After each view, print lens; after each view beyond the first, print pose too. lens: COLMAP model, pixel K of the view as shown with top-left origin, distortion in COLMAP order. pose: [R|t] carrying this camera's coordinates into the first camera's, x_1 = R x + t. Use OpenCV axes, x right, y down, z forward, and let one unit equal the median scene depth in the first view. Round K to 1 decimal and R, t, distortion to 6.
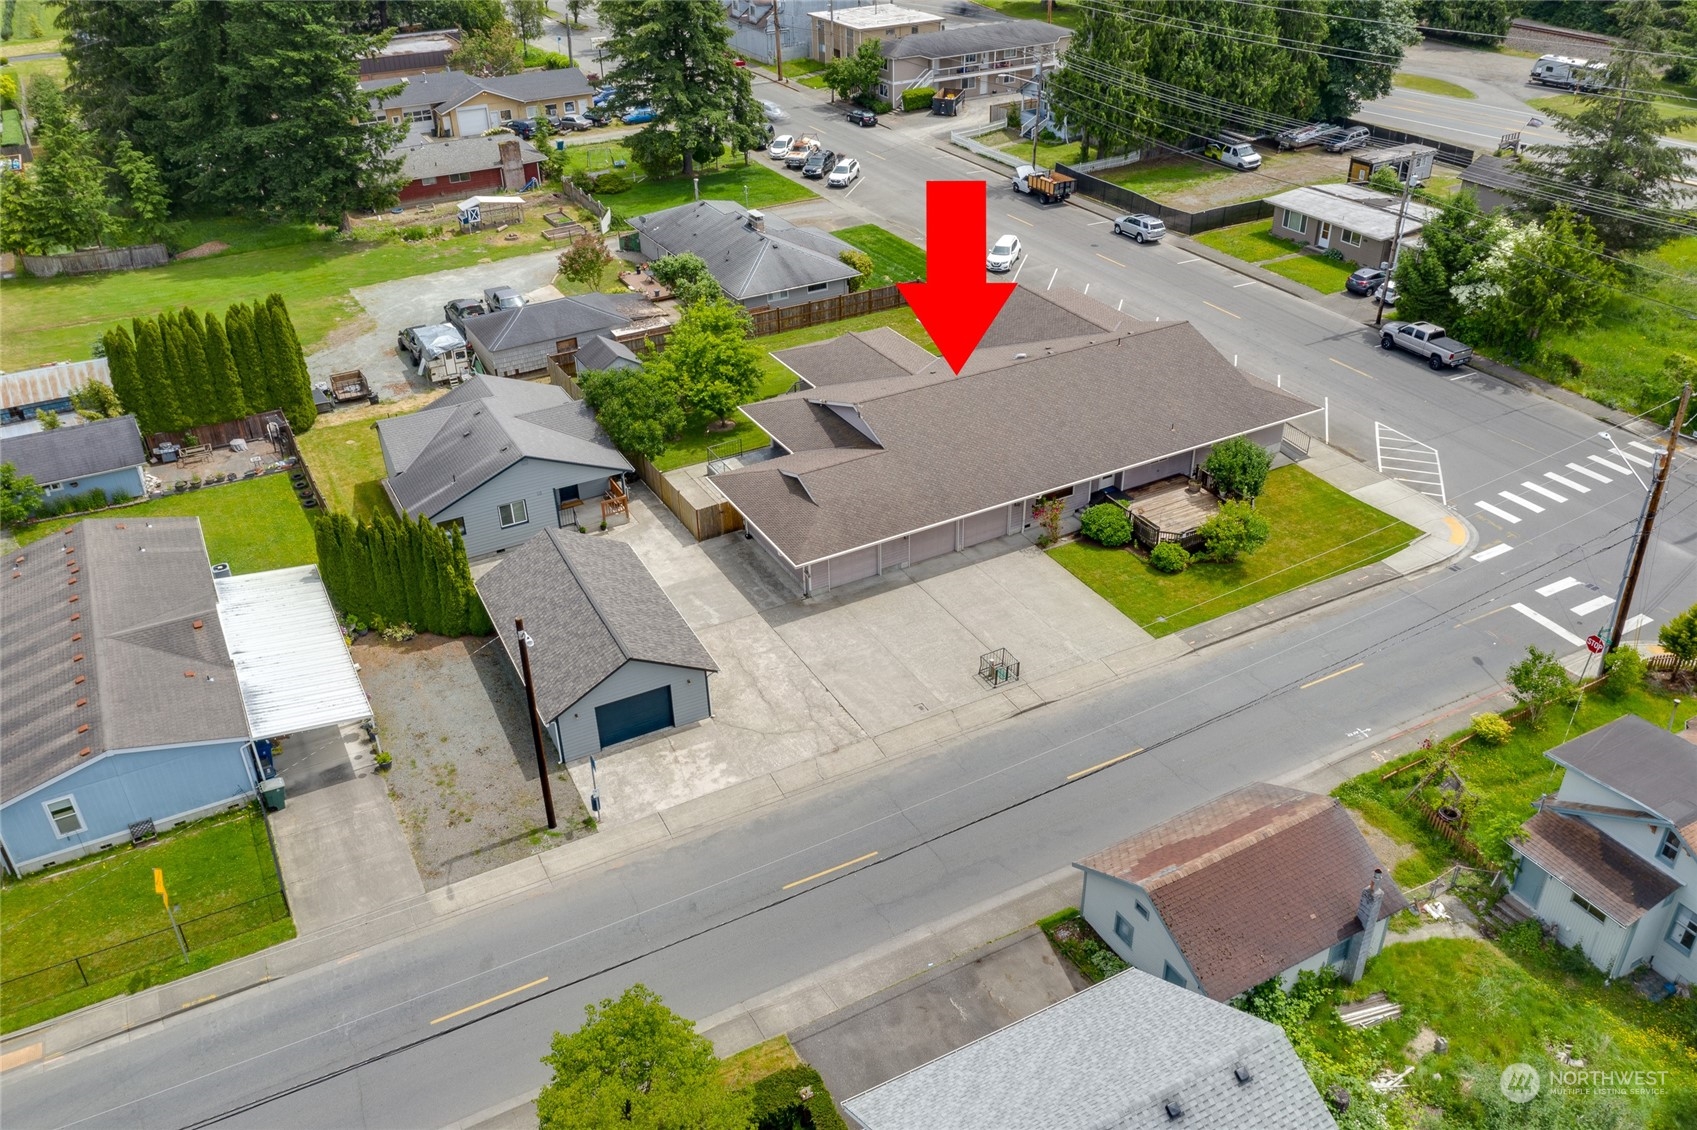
lens RADIAL K [[1317.3, 0, 848.5], [0, 1317.3, 565.0], [0, 0, 1]] dist [0.000802, 0.006006]
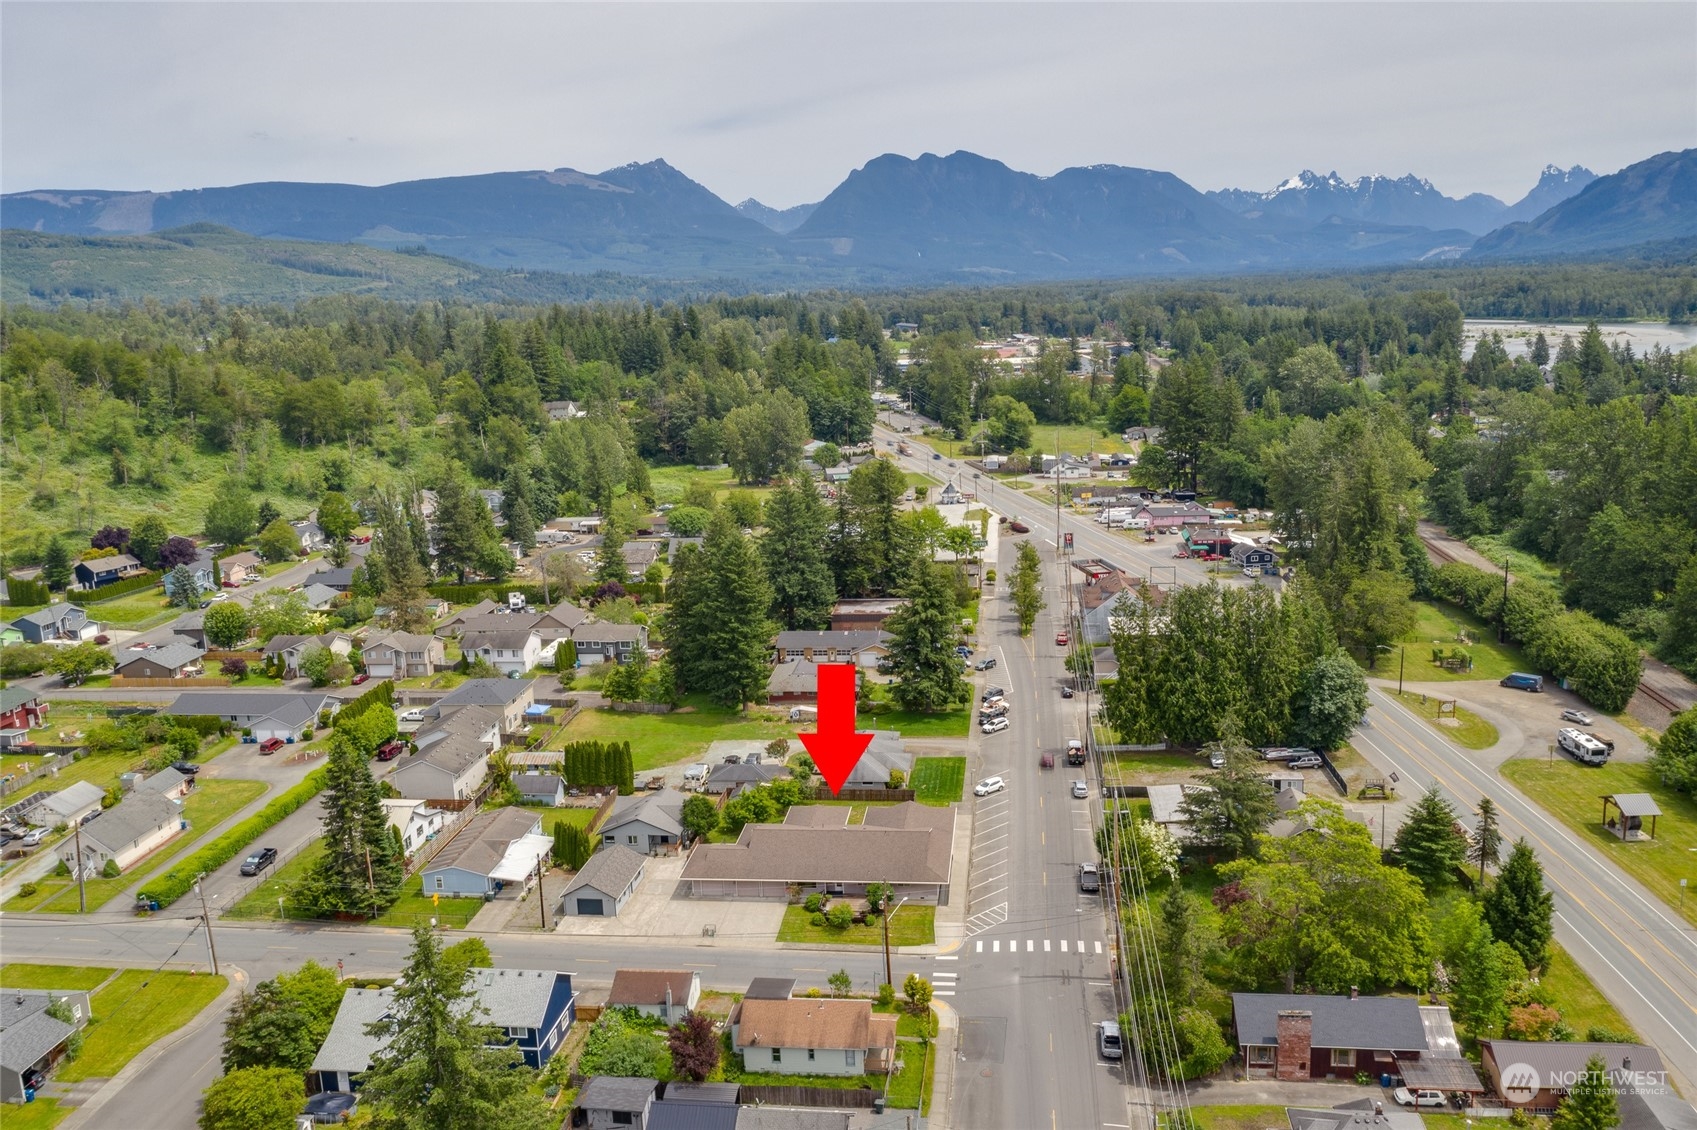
lens RADIAL K [[1317.3, 0, 848.5], [0, 1317.3, 565.0], [0, 0, 1]] dist [0.000802, 0.006006]
pose [[0.810806, 0.105142, -0.575795, 1.424492], [-0.285649, 0.929712, -0.232468, -0.056087], [0.510881, 0.352961, 0.783849, -0.949393]]
